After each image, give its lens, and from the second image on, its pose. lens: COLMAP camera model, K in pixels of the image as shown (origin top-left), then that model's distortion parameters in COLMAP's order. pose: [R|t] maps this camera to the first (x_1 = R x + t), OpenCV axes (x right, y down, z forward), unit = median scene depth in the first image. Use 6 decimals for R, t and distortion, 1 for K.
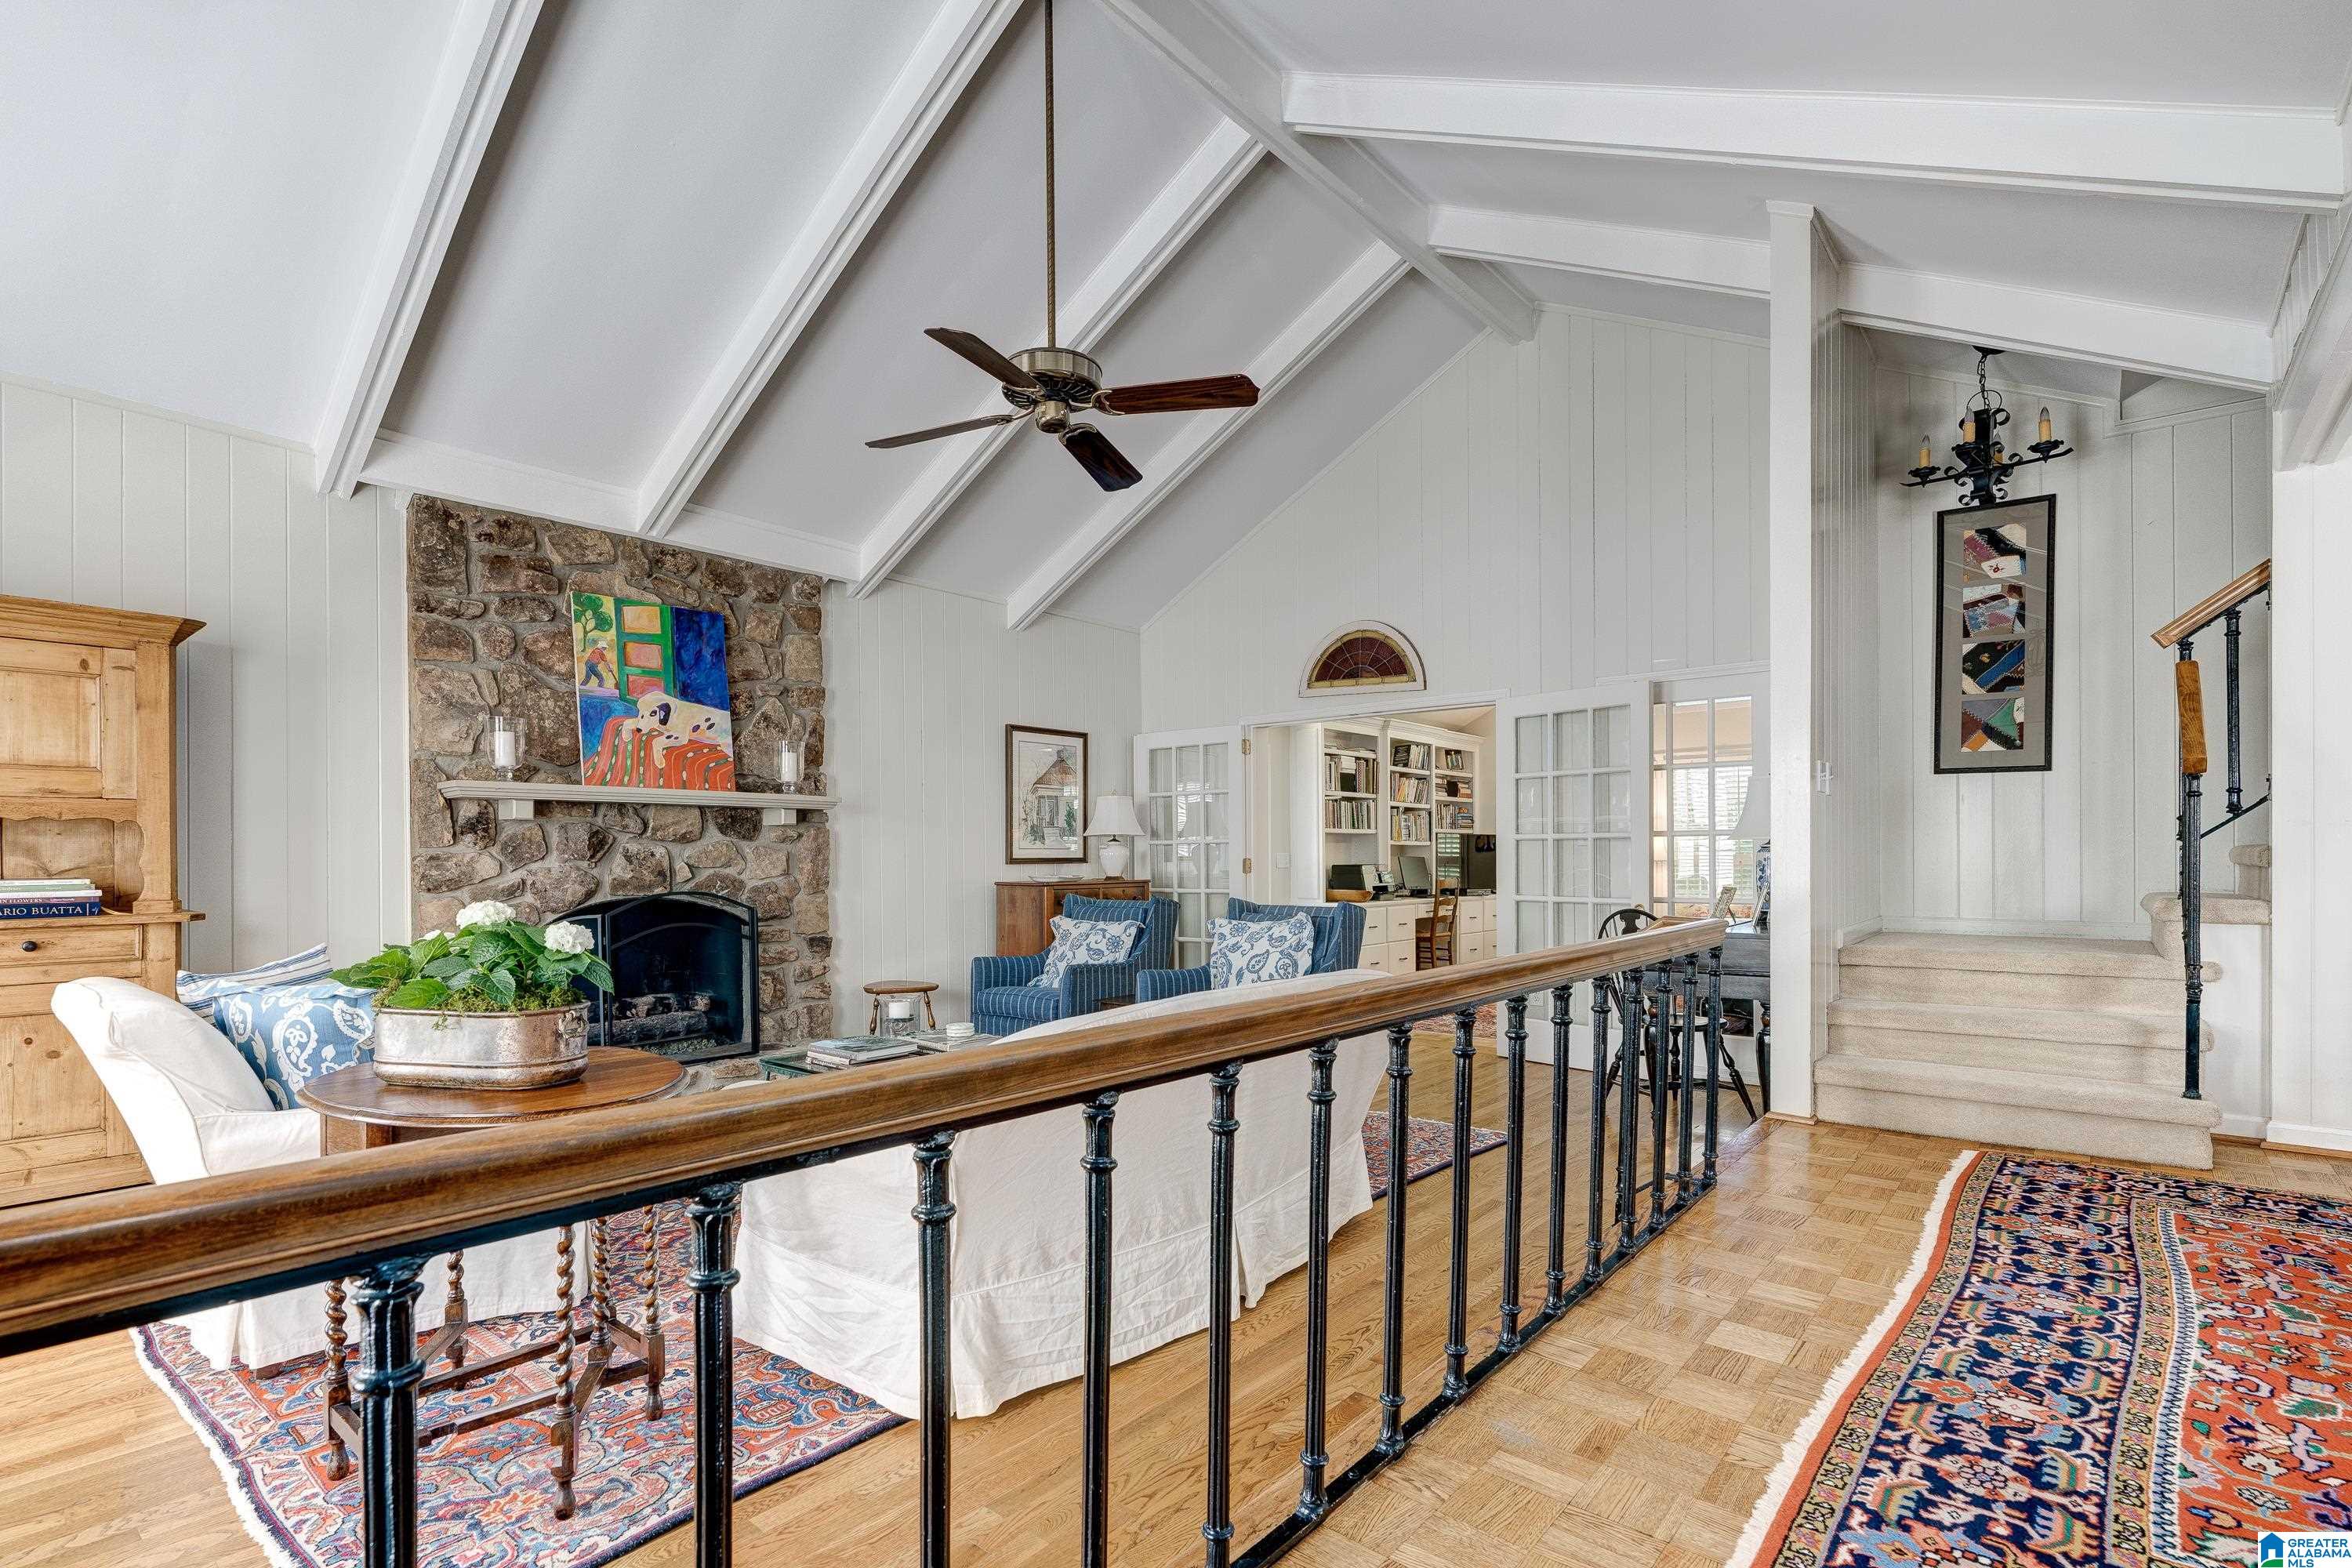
lens RADIAL K [[1111.2, 0, 1135.7], [0, 1111.2, 857.4], [0, 0, 1]] dist [-0.002992, -0.000342]
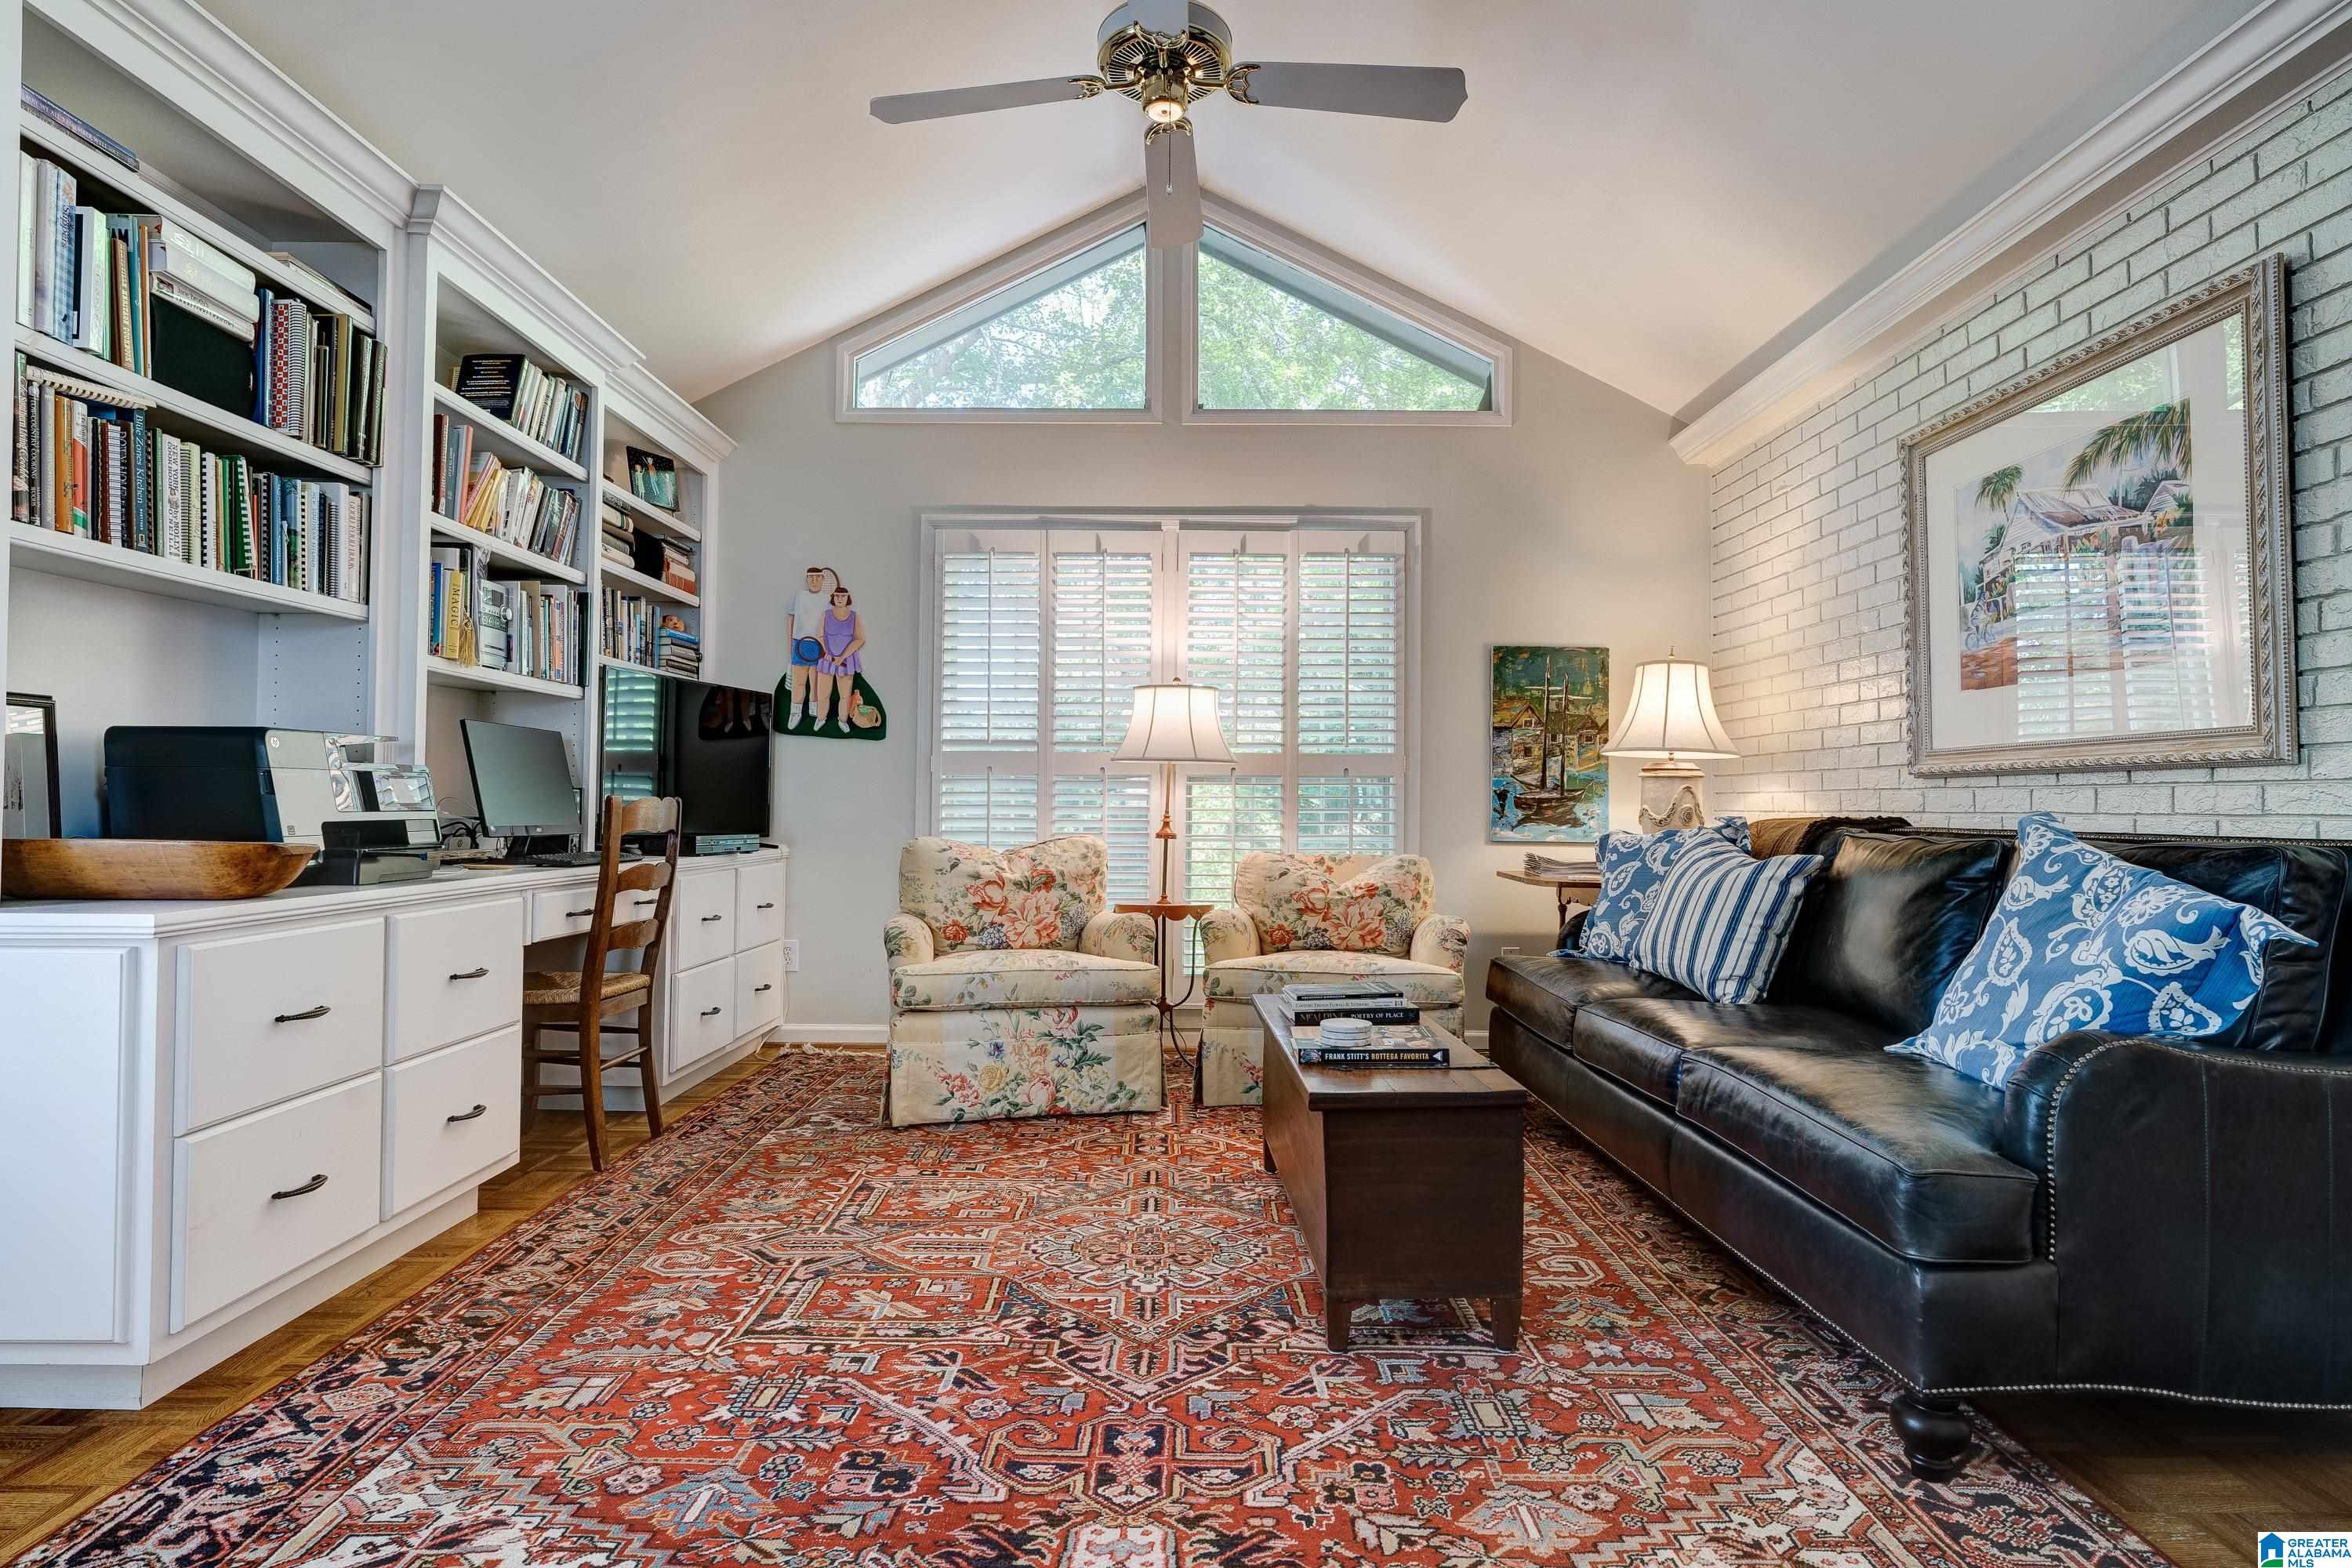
lens RADIAL K [[1235.2, 0, 1174.1], [0, 1235.2, 773.5], [0, 0, 1]] dist [-0.004417, -0.000005]
pose [[0.749349, 0.024370, 0.661727, 0.167631], [-0.009262, 0.999611, -0.026326, 0.019454], [-0.662111, 0.013598, 0.749282, 0.657515]]
